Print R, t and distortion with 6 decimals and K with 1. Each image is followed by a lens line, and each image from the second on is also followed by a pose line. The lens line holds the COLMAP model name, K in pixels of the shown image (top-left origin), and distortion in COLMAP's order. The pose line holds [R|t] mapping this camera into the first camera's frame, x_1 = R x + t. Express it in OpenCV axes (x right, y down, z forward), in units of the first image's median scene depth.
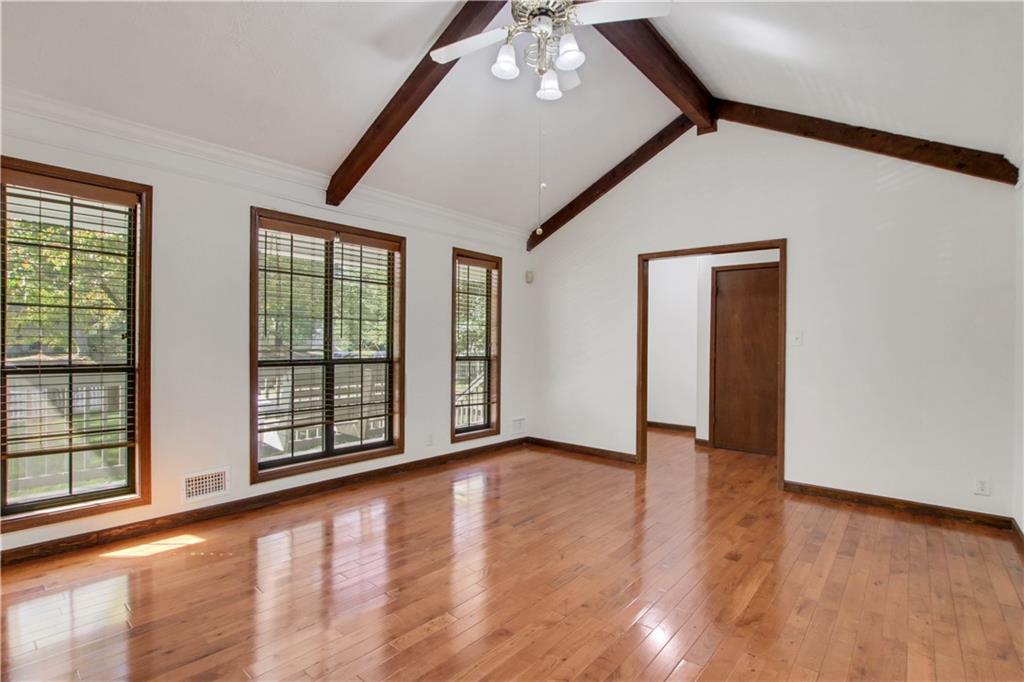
lens RADIAL K [[500.1, 0, 510.2], [0, 500.1, 344.8], [0, 0, 1]] dist [-0.020891, 0.000441]
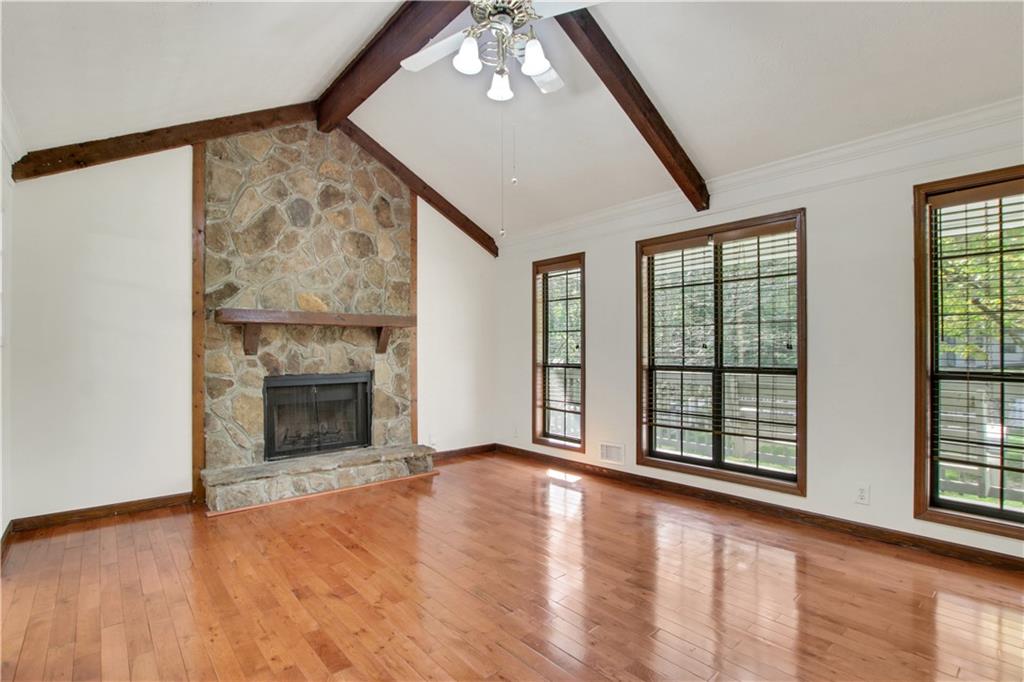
lens RADIAL K [[490.7, 0, 513.5], [0, 490.7, 346.0], [0, 0, 1]] dist [-0.021593, 0.000760]
pose [[-0.155804, -0.014406, -0.987683, 0.640513], [0.002666, 0.999884, -0.015005, 0.001351], [0.987784, -0.004971, -0.155748, 0.764179]]
